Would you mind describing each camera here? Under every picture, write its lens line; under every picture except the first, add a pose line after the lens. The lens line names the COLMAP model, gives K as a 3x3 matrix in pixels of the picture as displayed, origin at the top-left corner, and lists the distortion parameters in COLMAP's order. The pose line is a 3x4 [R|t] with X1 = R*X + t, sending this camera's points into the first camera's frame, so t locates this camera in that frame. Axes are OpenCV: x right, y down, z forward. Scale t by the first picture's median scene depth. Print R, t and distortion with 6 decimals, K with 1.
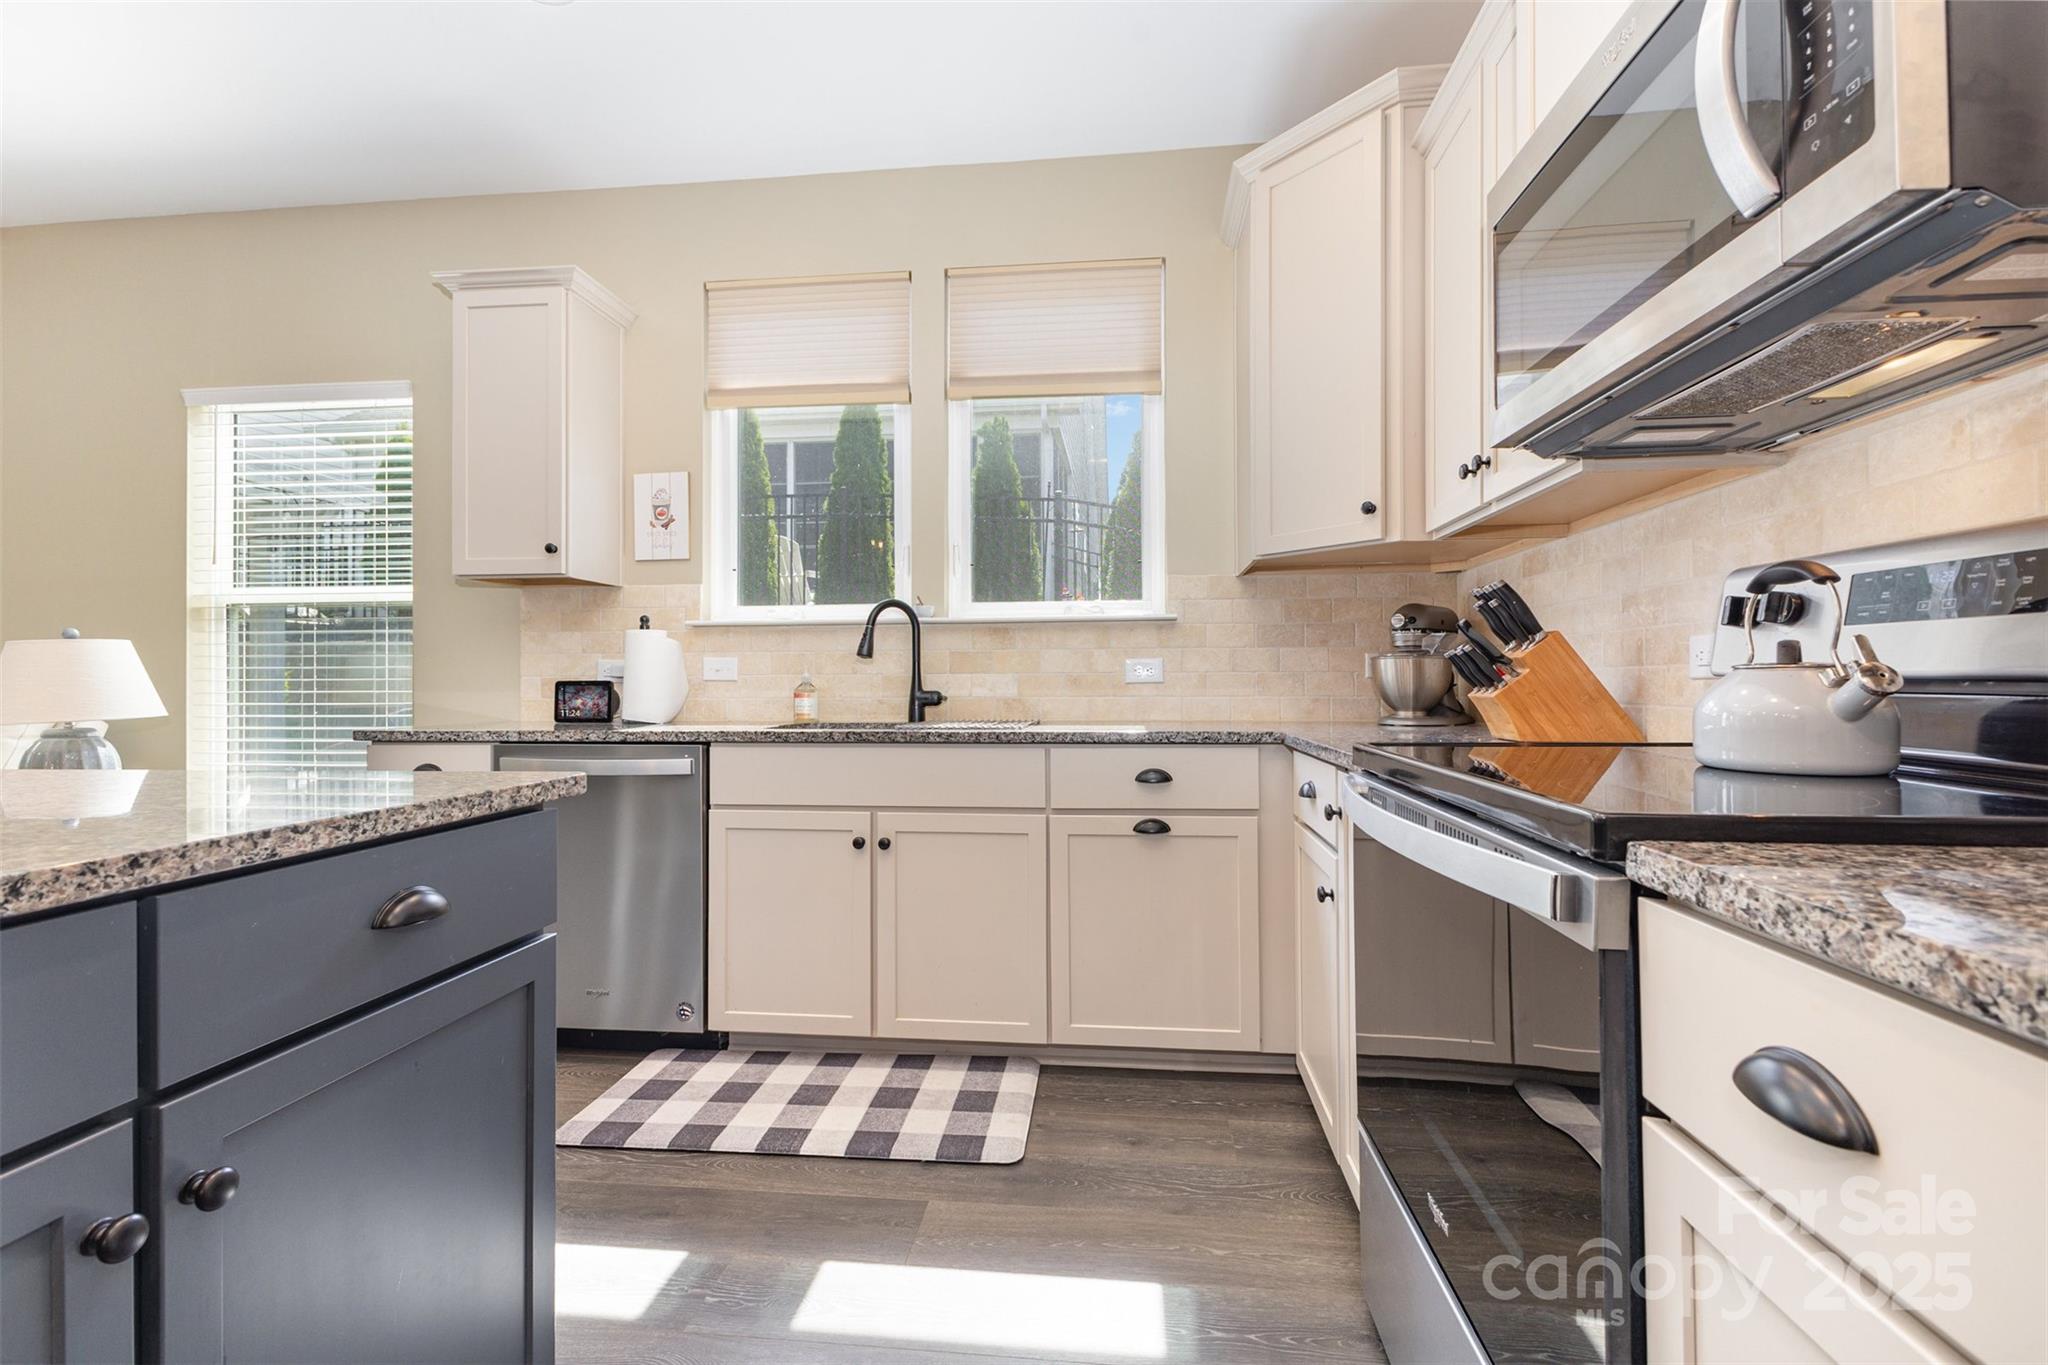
lens RADIAL K [[879.0, 0, 1031.0], [0, 879.0, 680.8], [0, 0, 1]] dist [0.011301, -0.000689]
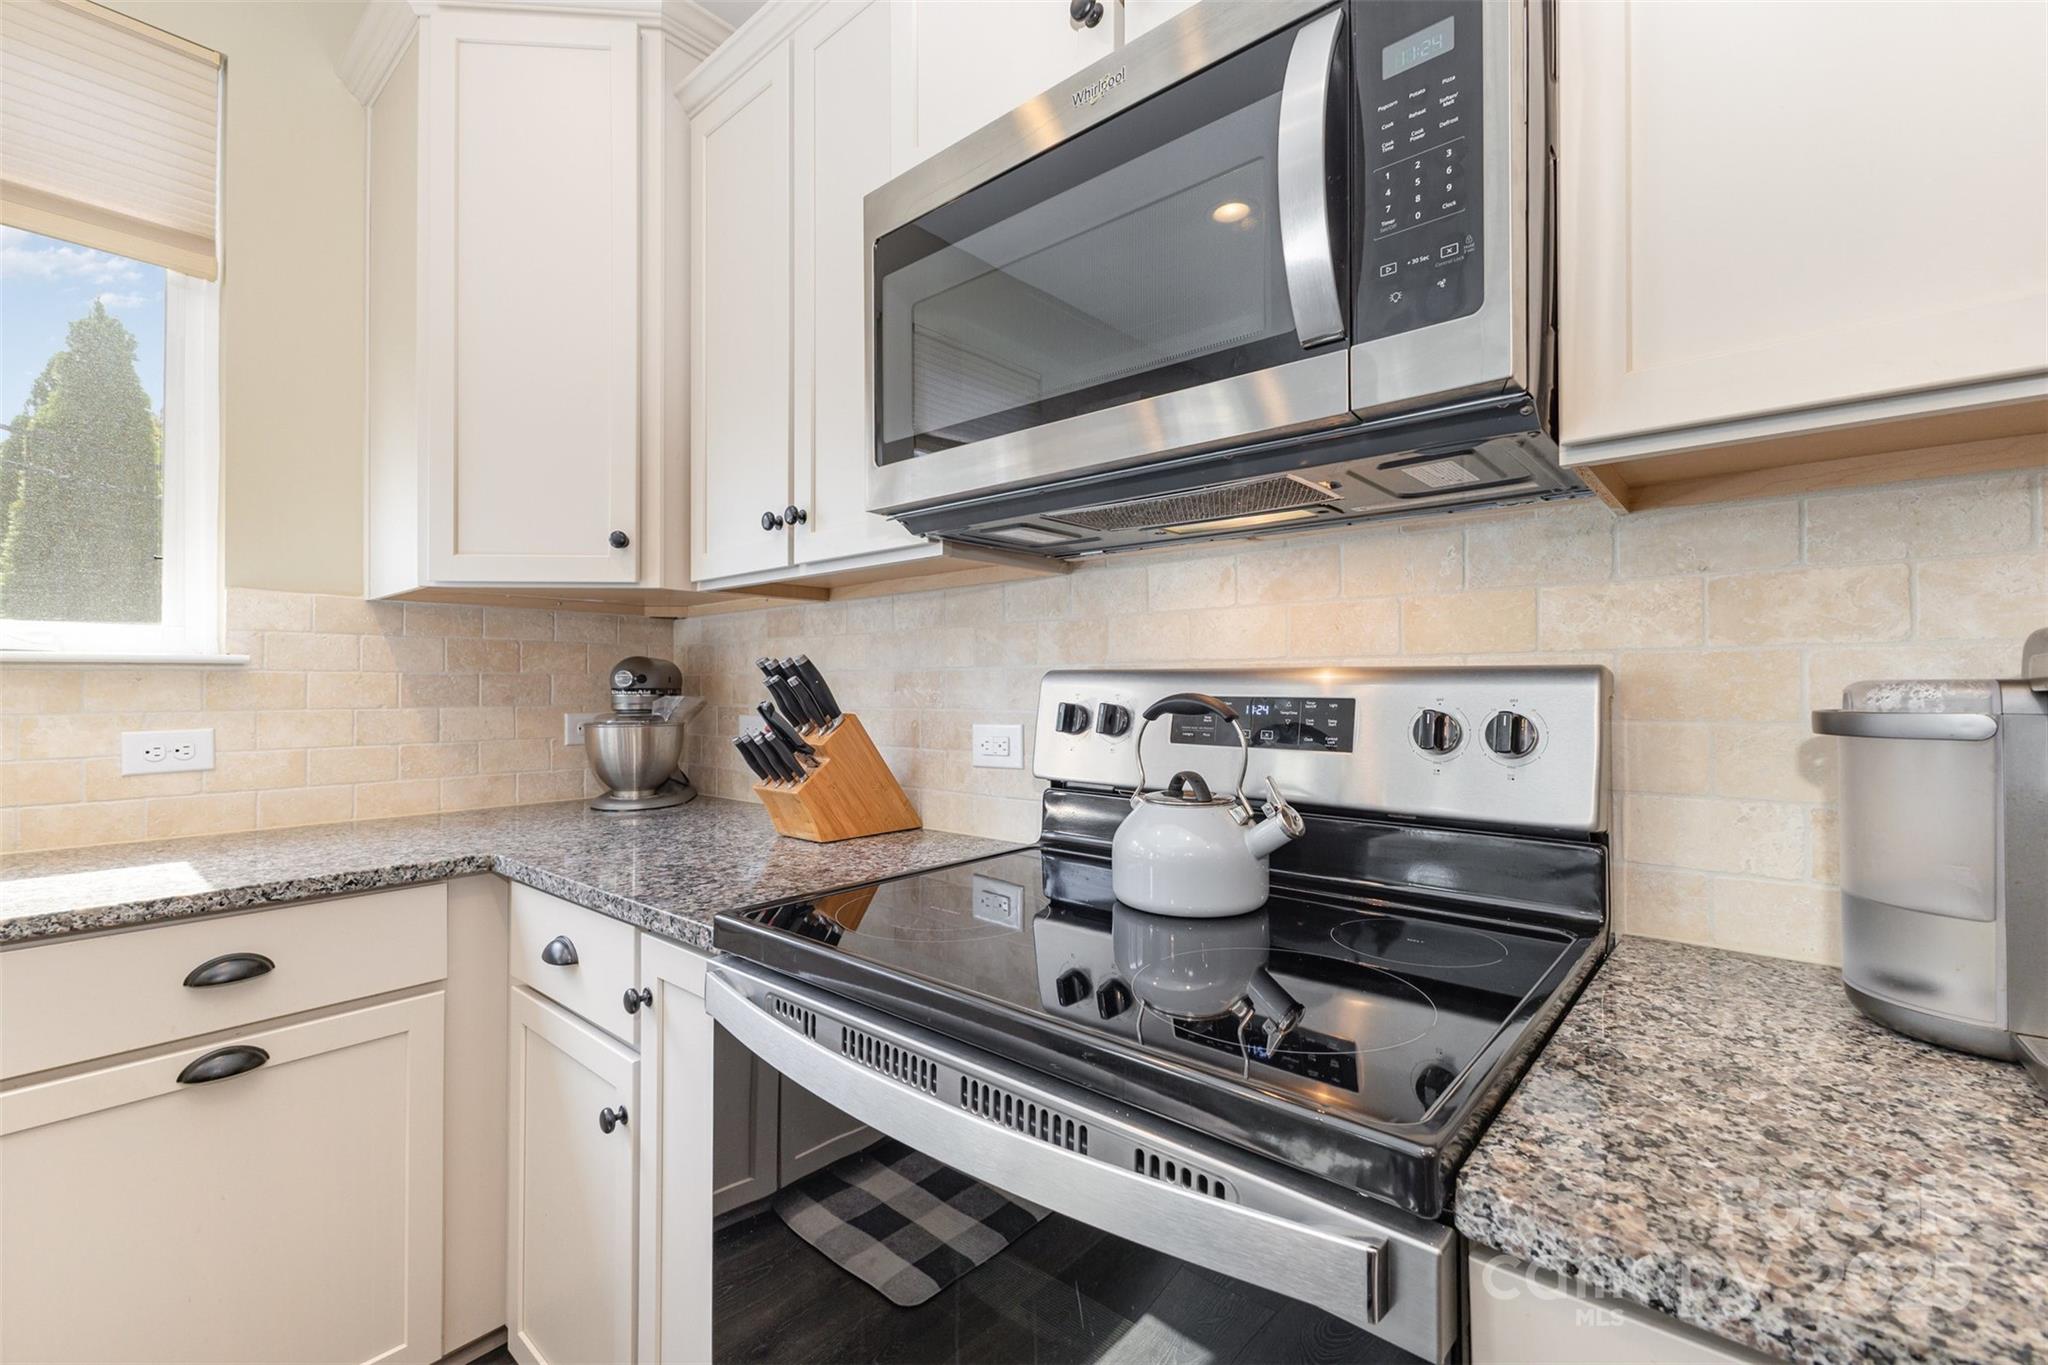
lens RADIAL K [[879.0, 0, 1019.3], [0, 879.0, 674.1], [0, 0, 1]] dist [0.011301, -0.000689]
pose [[0.573482, 0.012640, 0.819120, -0.036022], [0.000304, 0.999878, -0.015642, -0.070057], [-0.819218, 0.009219, 0.573408, 0.291275]]
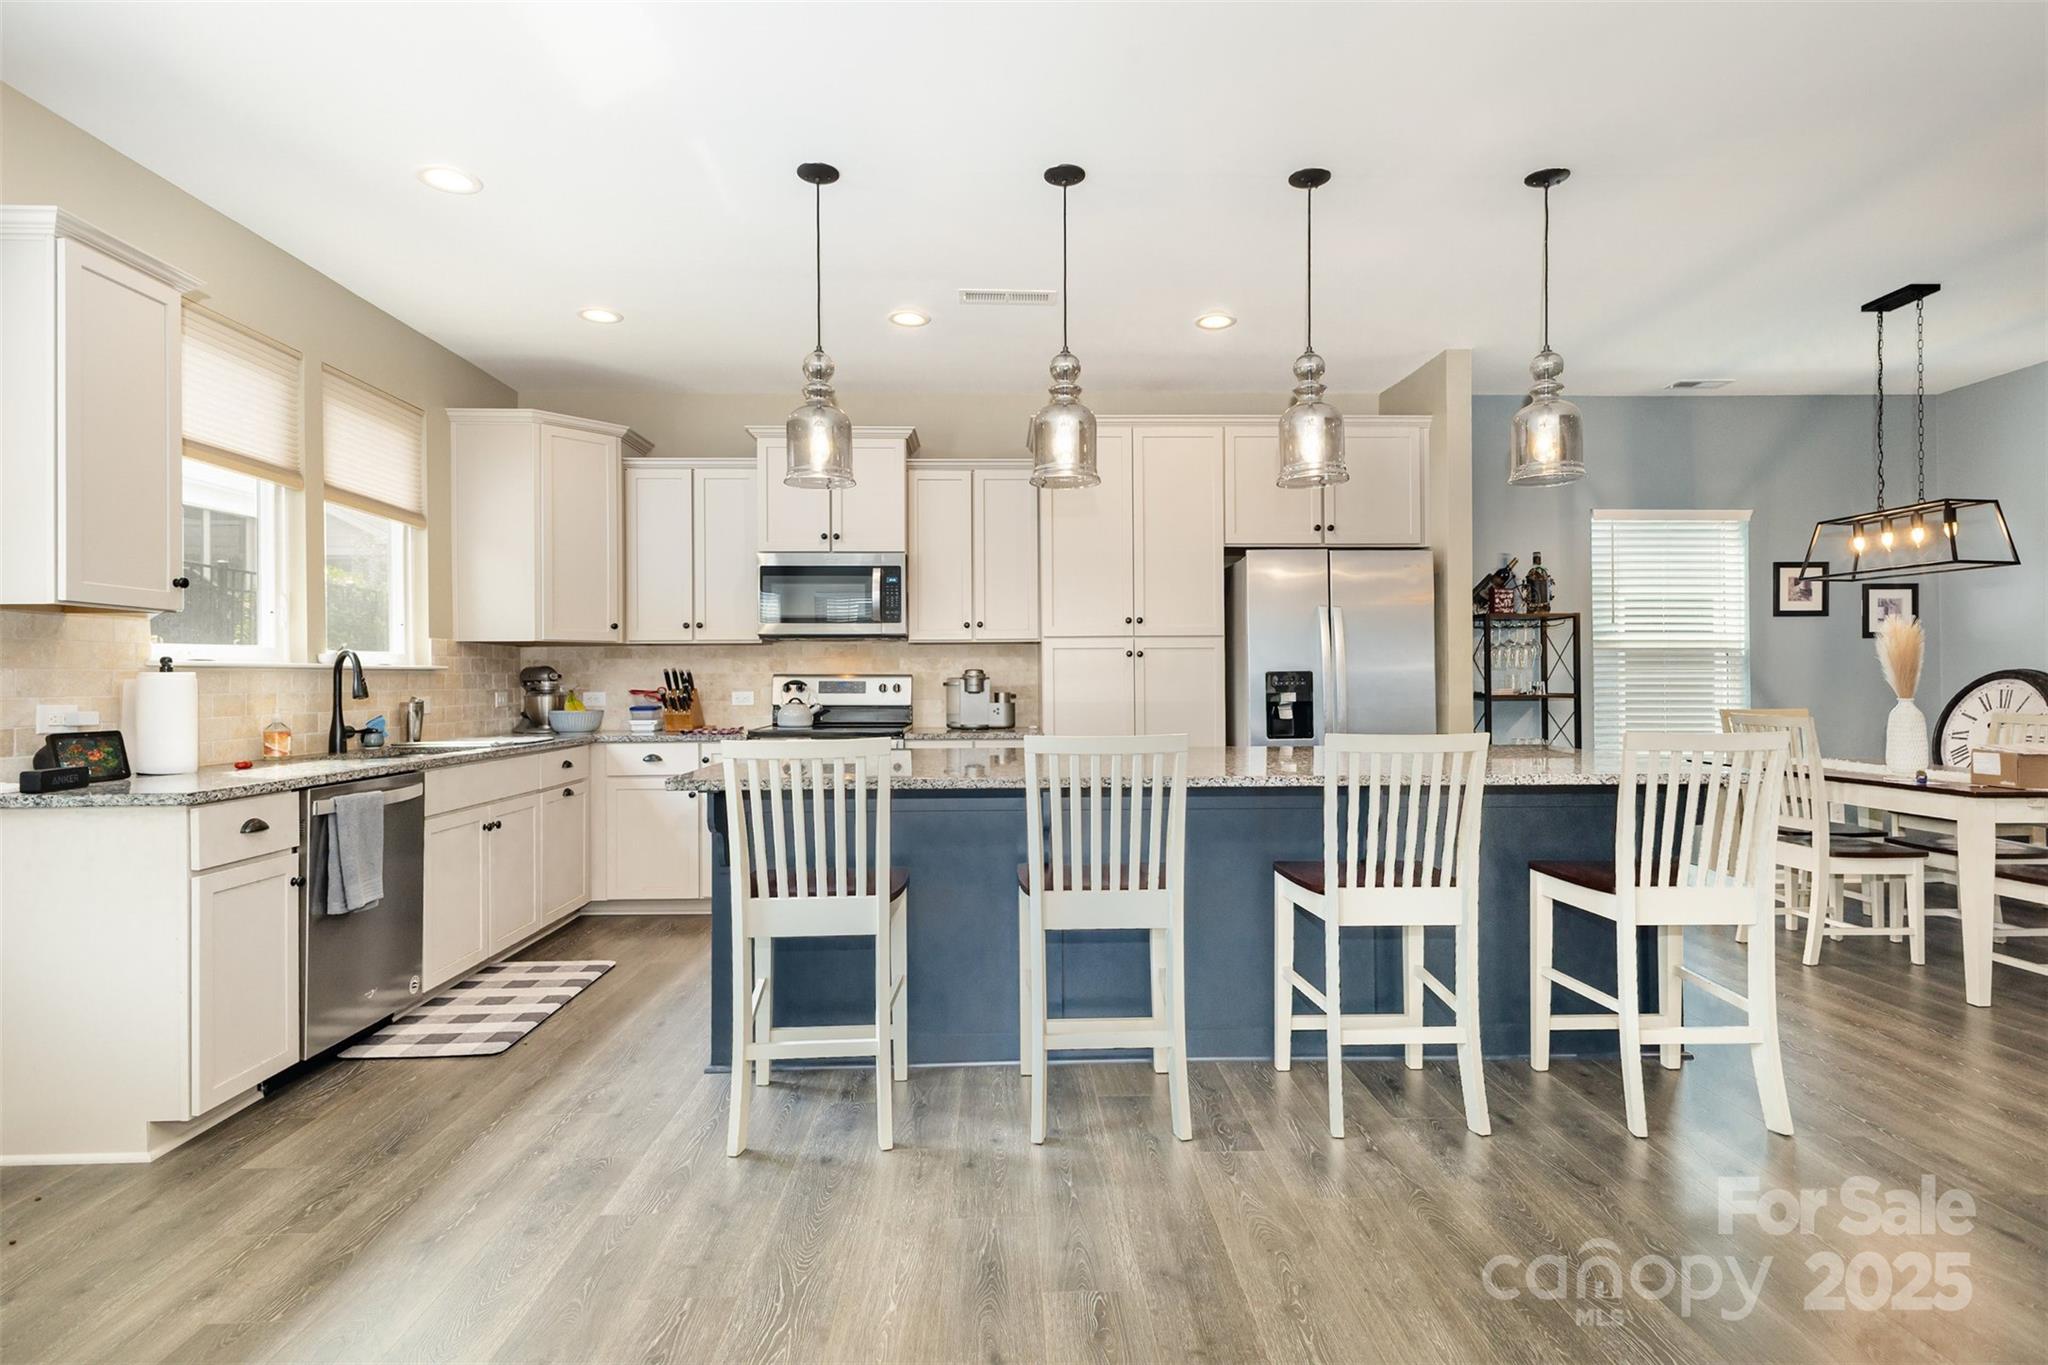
lens RADIAL K [[1069.5, 0, 1041.3], [0, 1069.5, 668.5], [0, 0, 1]] dist [0.025350, -0.002025]
pose [[-0.151313, 0.015180, 0.988369, -2.271958], [0.004503, 0.999882, -0.014667, -0.054850], [-0.988476, 0.002231, -0.151363, 0.390812]]
